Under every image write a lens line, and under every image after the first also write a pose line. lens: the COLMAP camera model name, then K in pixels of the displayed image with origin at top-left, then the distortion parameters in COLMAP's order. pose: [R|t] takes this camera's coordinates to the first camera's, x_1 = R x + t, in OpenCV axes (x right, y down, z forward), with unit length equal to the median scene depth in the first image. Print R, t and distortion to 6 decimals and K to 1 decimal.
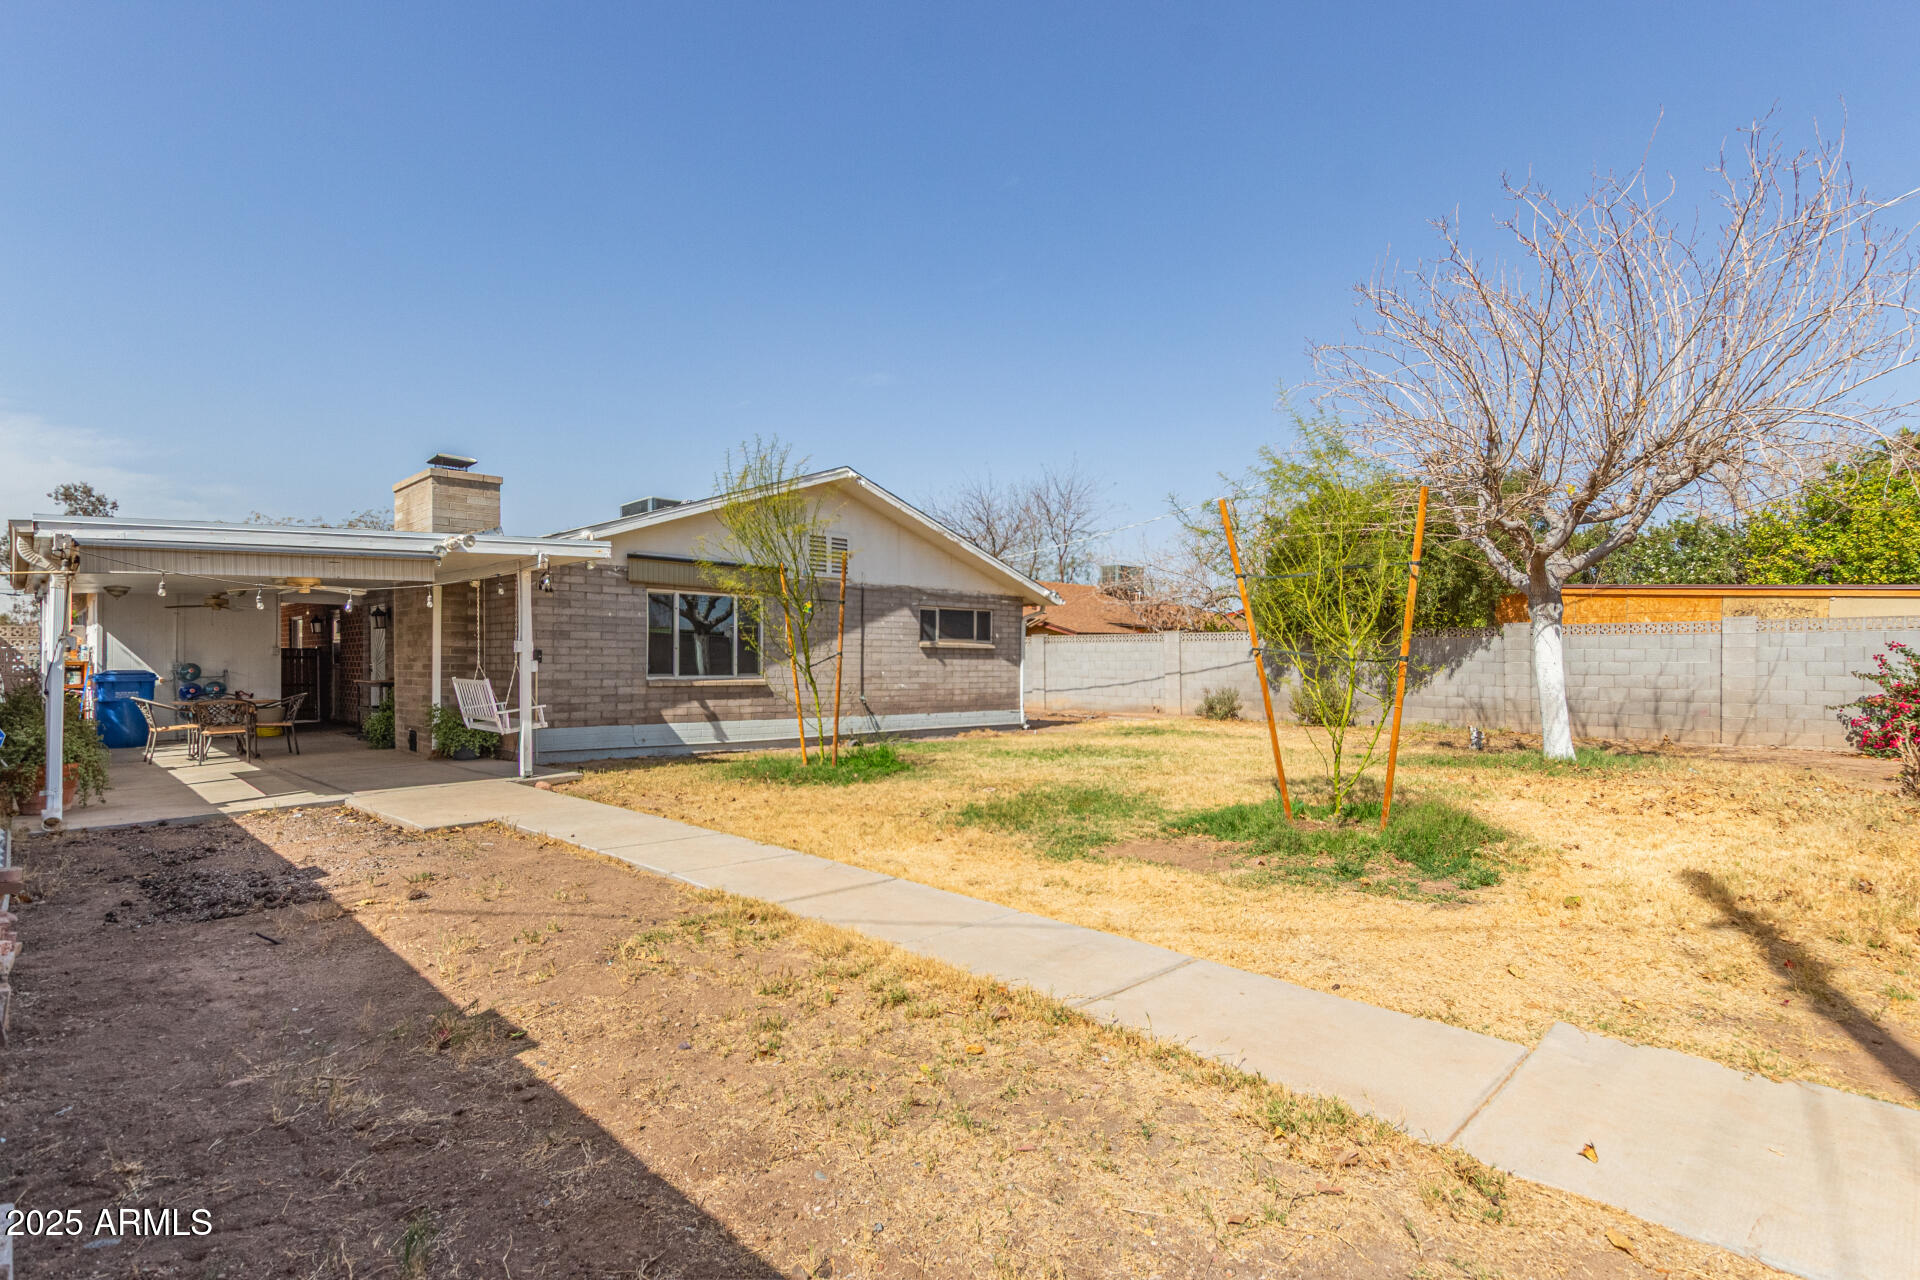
lens RADIAL K [[891.1, 0, 956.8], [0, 891.1, 658.4], [0, 0, 1]] dist [-0.001278, -0.000520]
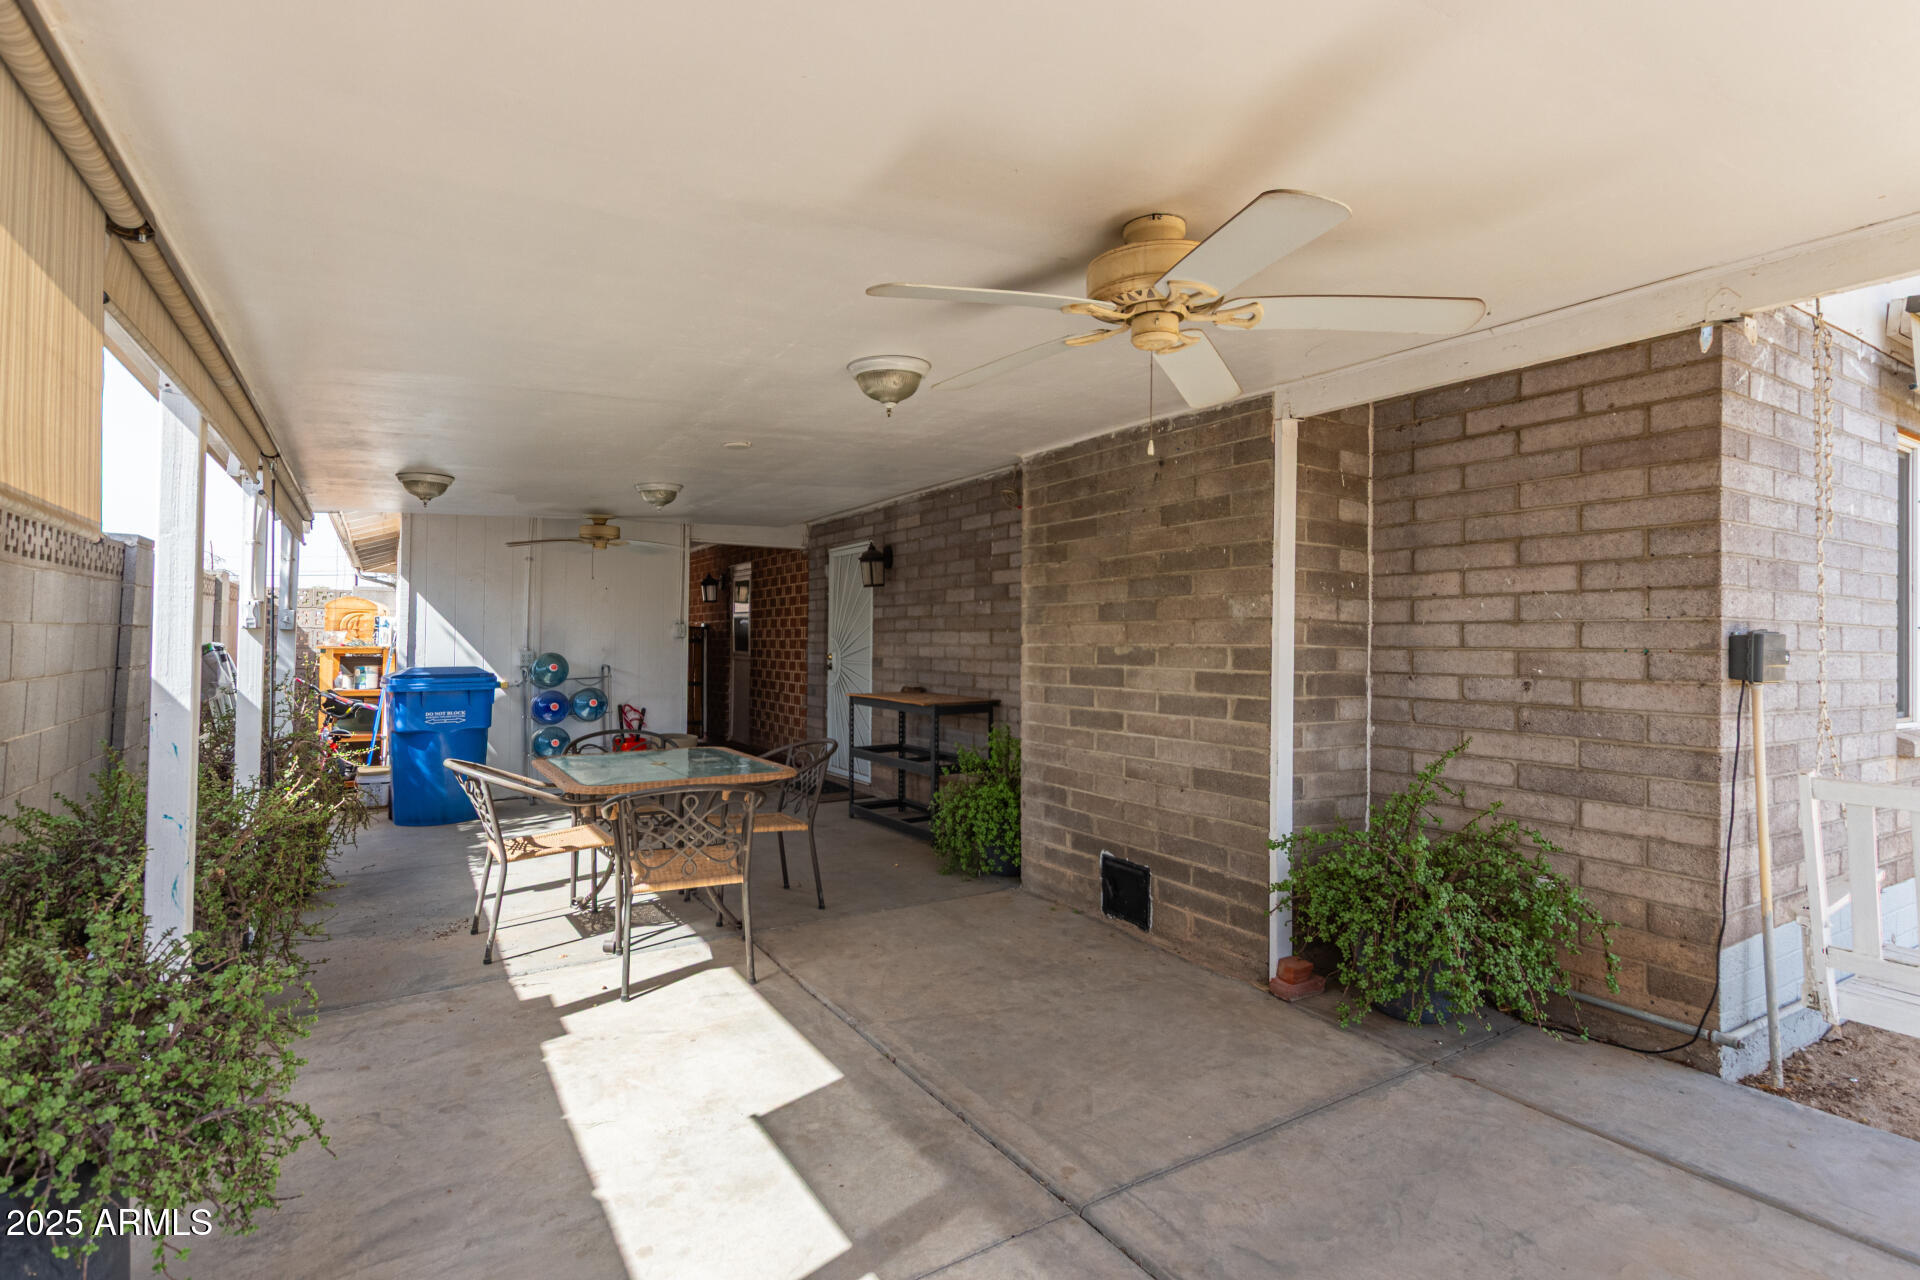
lens RADIAL K [[891.1, 0, 960.6], [0, 891.1, 631.4], [0, 0, 1]] dist [-0.001278, -0.000520]
pose [[0.971580, 0.006964, -0.236610, -0.460724], [-0.009942, 0.999886, -0.011393, -0.003256], [0.236504, 0.013422, 0.971538, 0.501712]]
